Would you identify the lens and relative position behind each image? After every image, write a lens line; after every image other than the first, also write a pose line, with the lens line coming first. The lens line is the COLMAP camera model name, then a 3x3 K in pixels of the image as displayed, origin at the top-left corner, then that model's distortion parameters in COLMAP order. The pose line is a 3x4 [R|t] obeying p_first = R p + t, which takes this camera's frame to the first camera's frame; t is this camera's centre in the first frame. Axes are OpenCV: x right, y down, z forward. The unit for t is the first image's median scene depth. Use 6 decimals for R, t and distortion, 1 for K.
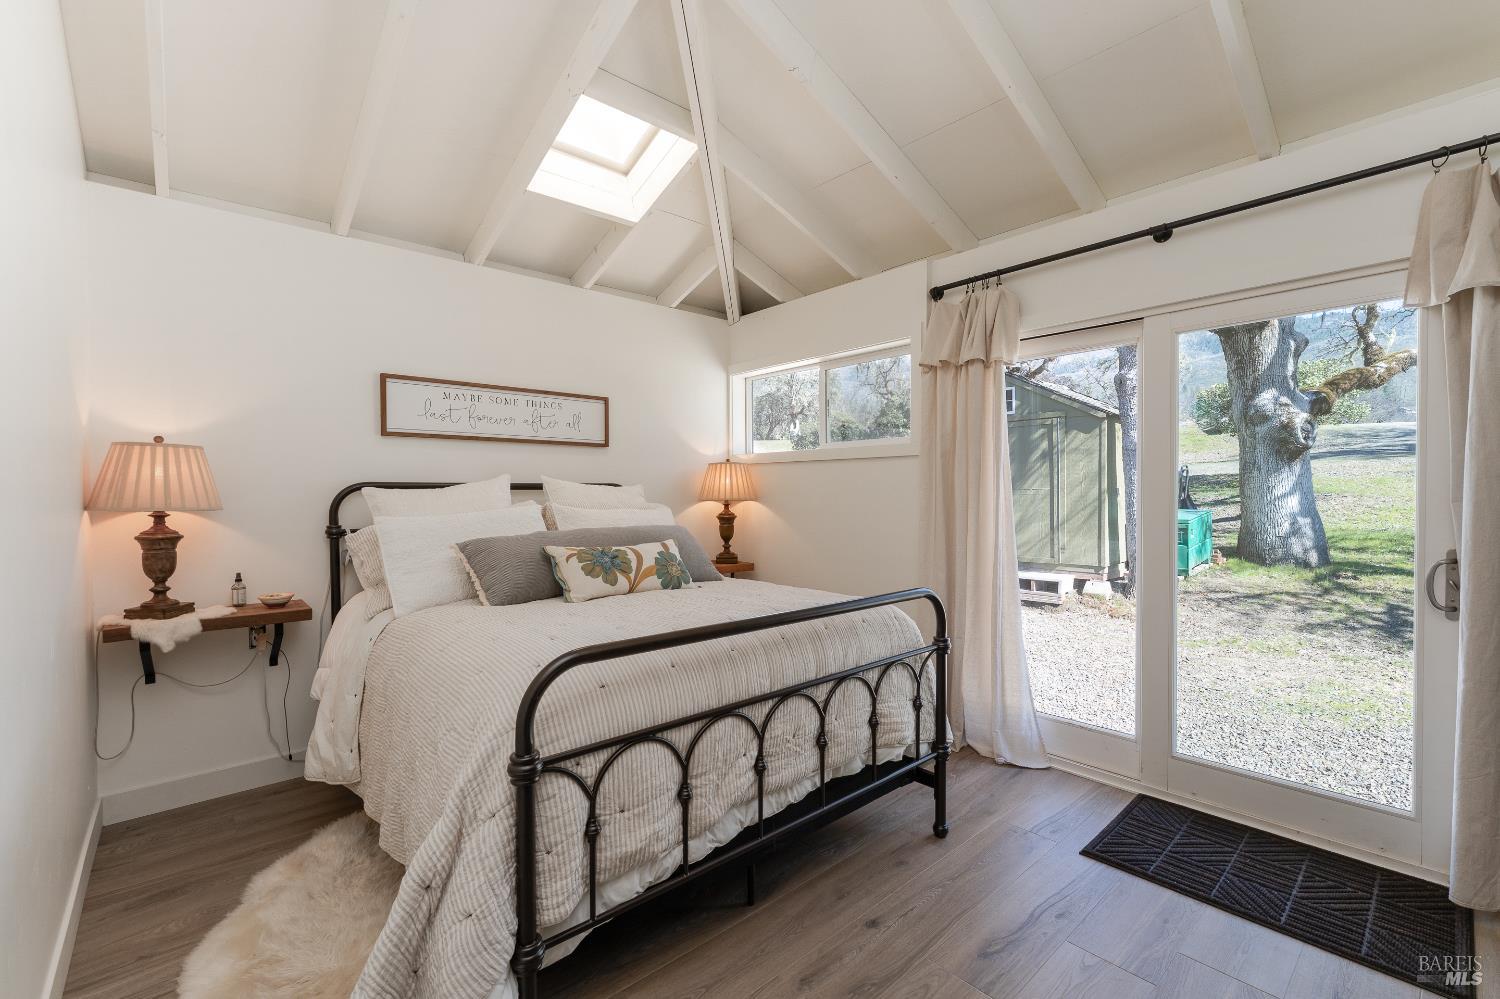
lens RADIAL K [[638.1, 0, 753.1], [0, 638.1, 506.7], [0, 0, 1]] dist [-0.000351, 0.000007]
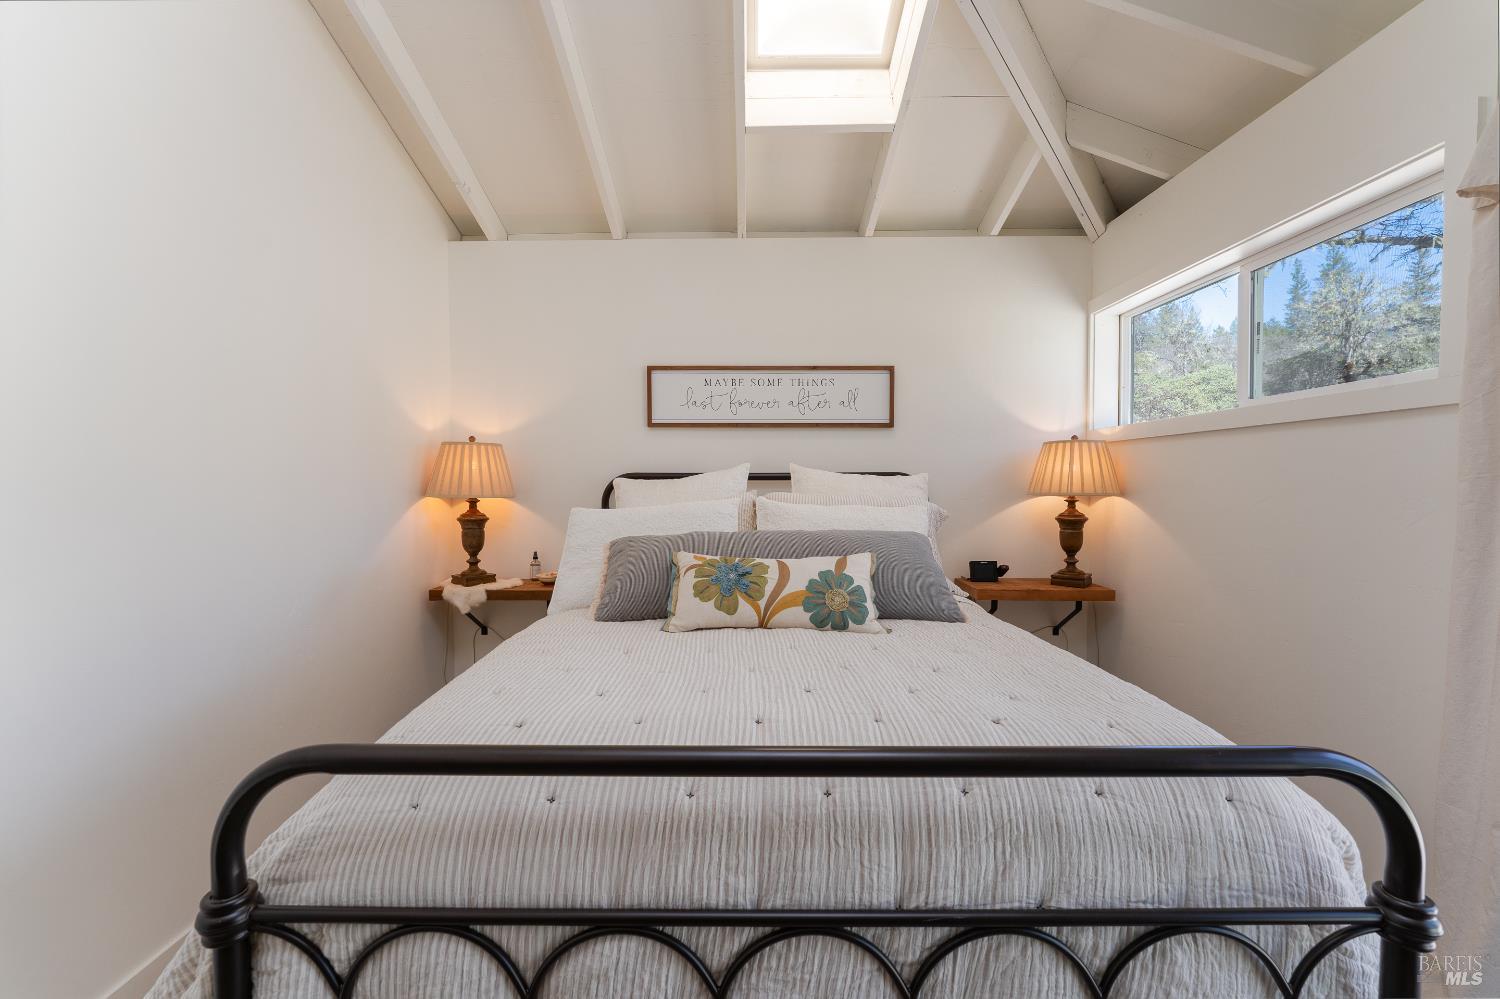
lens RADIAL K [[600.9, 0, 750.0], [0, 600.9, 499.5], [0, 0, 1]] dist [-0.000734, -0.000029]
pose [[0.745599, 0.022319, -0.666021, 0.212600], [-0.017519, 0.999750, 0.013890, -0.013200], [0.666165, 0.001312, 0.745804, 0.446645]]
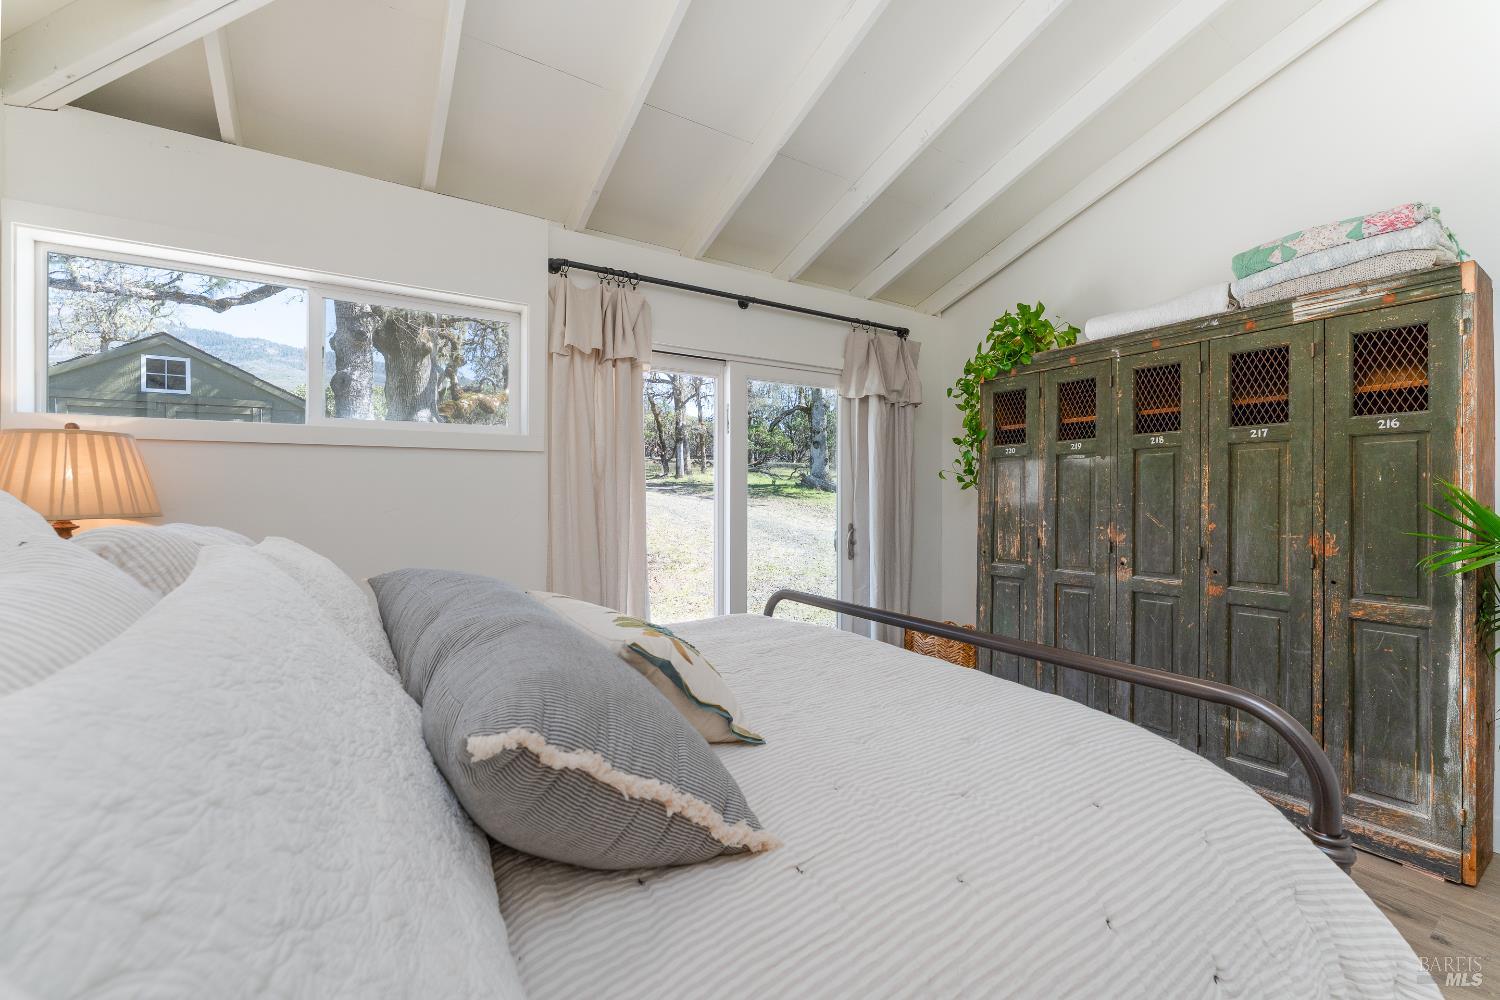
lens RADIAL K [[600.9, 0, 750.0], [0, 600.9, 500.0], [0, 0, 1]] dist [-0.000734, -0.000029]
pose [[0.176861, -0.005312, 0.984222, -0.553401], [0.023900, 0.999714, 0.001101, -0.018811], [-0.983946, 0.023328, 0.176937, 0.734902]]
